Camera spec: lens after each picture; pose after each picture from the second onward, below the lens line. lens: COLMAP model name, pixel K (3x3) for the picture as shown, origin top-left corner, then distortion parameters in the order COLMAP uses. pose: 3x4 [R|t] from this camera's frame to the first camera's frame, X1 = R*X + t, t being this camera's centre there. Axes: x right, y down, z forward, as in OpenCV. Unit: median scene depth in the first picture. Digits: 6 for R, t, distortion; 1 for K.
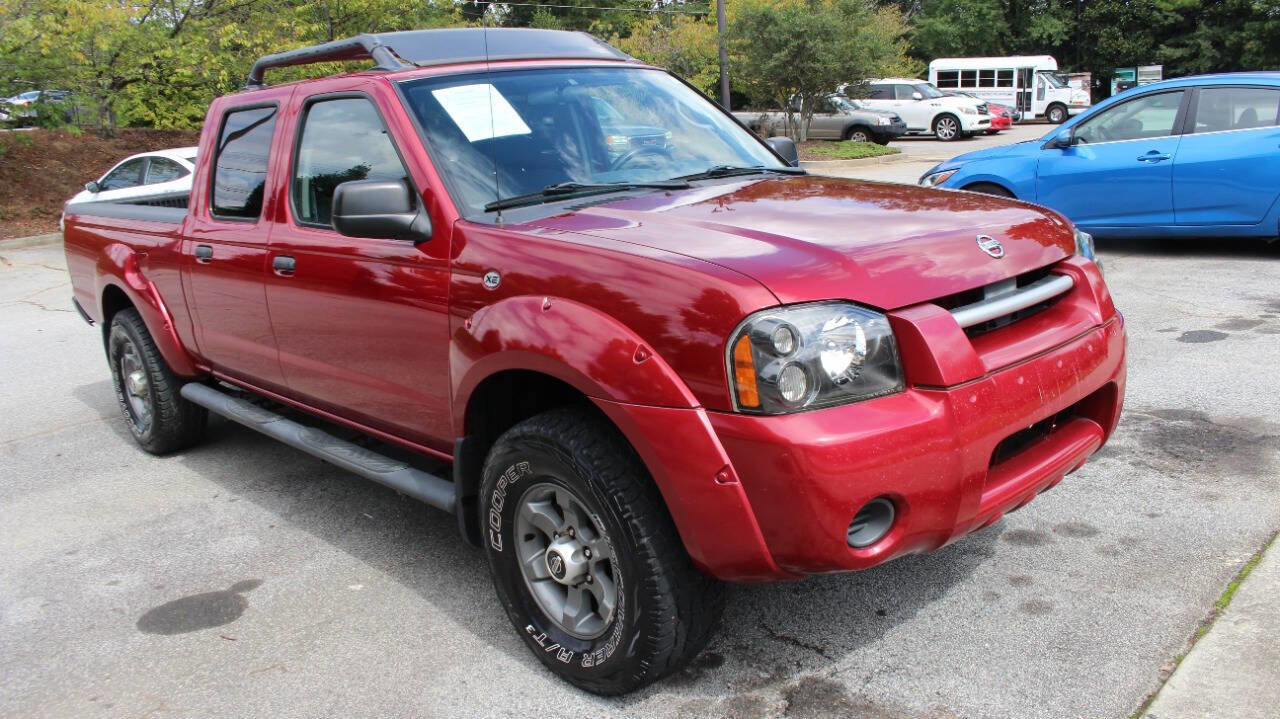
lens RADIAL K [[1056.8, 0, 641.9], [0, 1056.8, 368.2], [0, 0, 1]] dist [-0.156828, 0.126525]
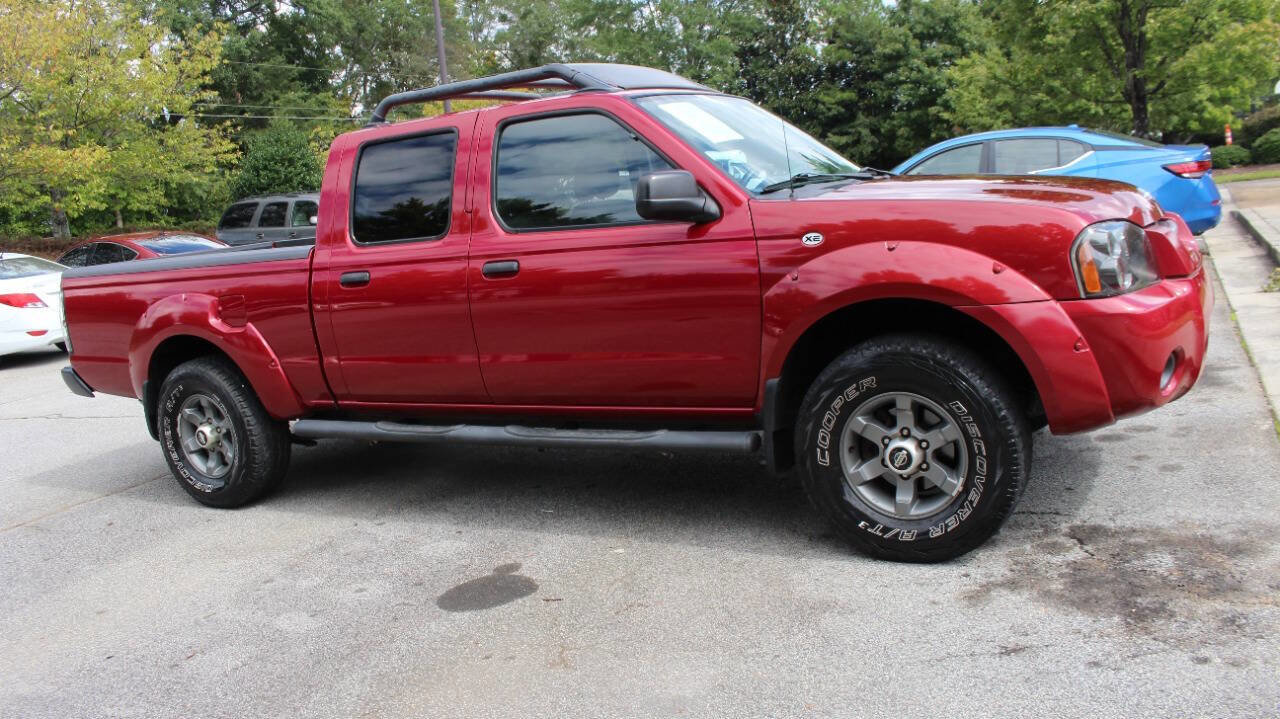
lens RADIAL K [[1056.8, 0, 641.9], [0, 1056.8, 368.2], [0, 0, 1]] dist [-0.156828, 0.126525]
pose [[0.953008, -0.084720, 0.290858, -0.534446], [0.113299, 0.990102, -0.082836, 0.110327], [-0.280961, 0.111897, 0.953174, -0.077086]]
